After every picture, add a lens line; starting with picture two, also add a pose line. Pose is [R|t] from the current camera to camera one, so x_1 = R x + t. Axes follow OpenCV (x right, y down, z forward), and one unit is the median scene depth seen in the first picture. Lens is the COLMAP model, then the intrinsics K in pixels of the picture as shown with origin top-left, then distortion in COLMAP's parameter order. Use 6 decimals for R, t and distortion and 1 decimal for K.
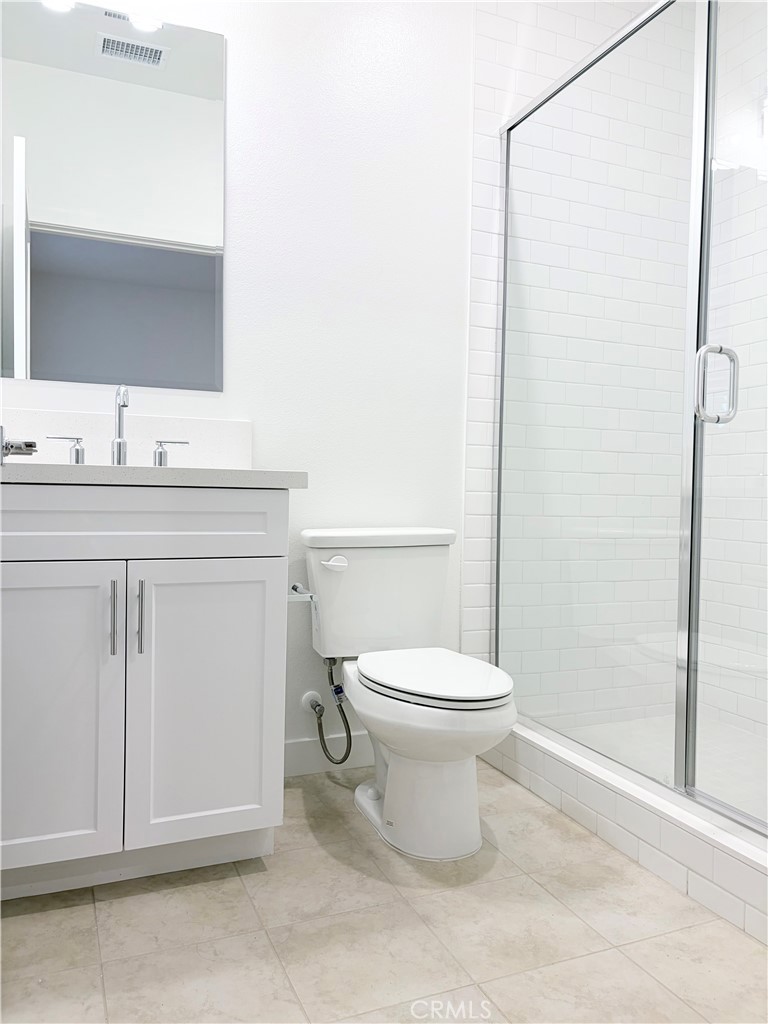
lens RADIAL K [[786.4, 0, 384.0], [0, 786.4, 512.0], [0, 0, 1]] dist [0.040610, -0.029860]
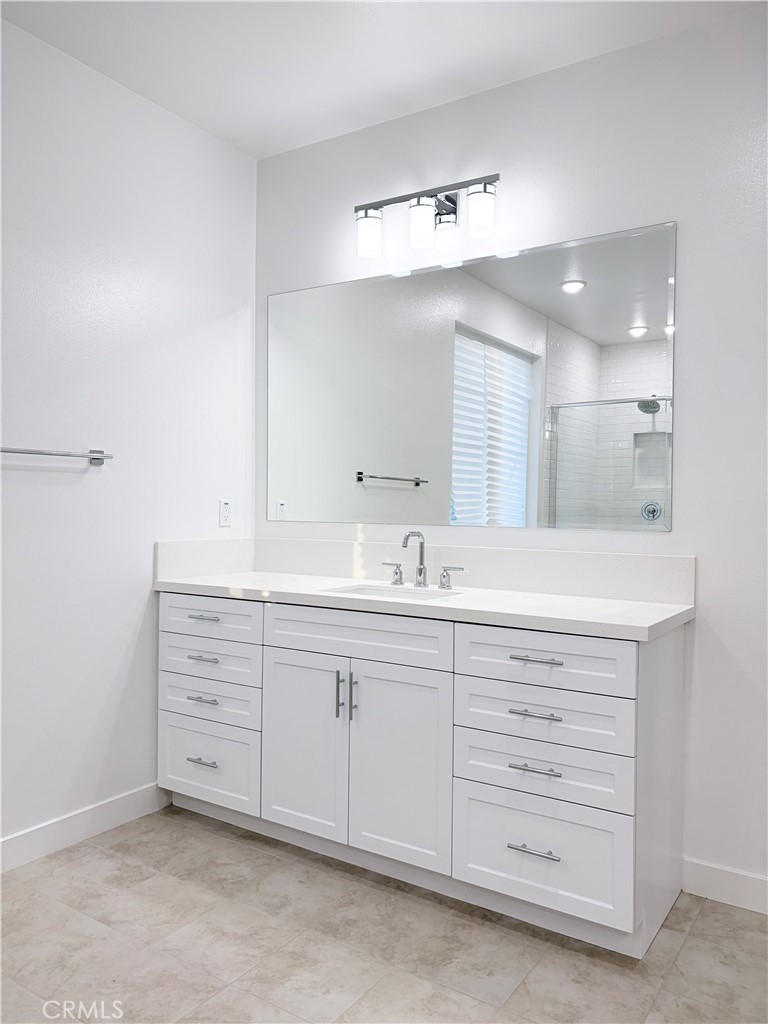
lens RADIAL K [[786.4, 0, 384.0], [0, 786.4, 512.0], [0, 0, 1]] dist [0.040610, -0.029860]
pose [[0.547815, -0.005056, -0.836584, 0.996248], [-0.029206, 0.999257, -0.025164, -0.184248], [0.836089, 0.038219, 0.547260, 0.198427]]
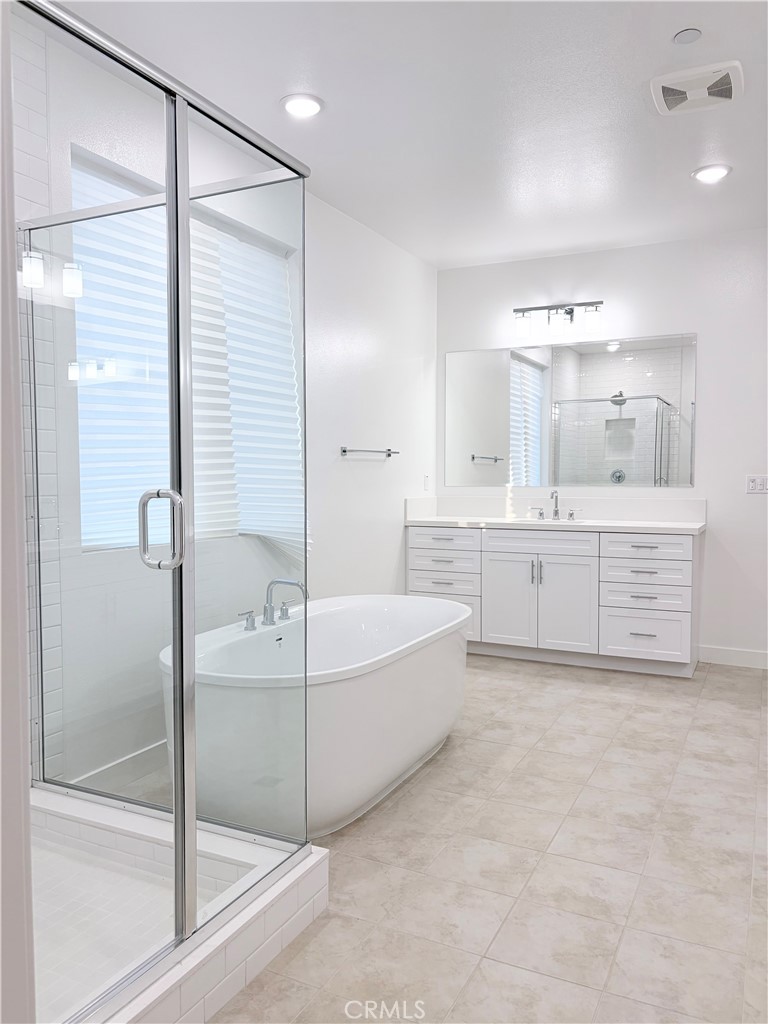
lens RADIAL K [[789.2, 0, 384.0], [0, 789.2, 512.0], [0, 0, 1]] dist [0.026994, -0.003100]
pose [[0.644395, 0.017674, -0.764489, 1.604116], [-0.011610, 0.999844, 0.013329, -0.131886], [0.764605, 0.000287, 0.644499, -1.402508]]
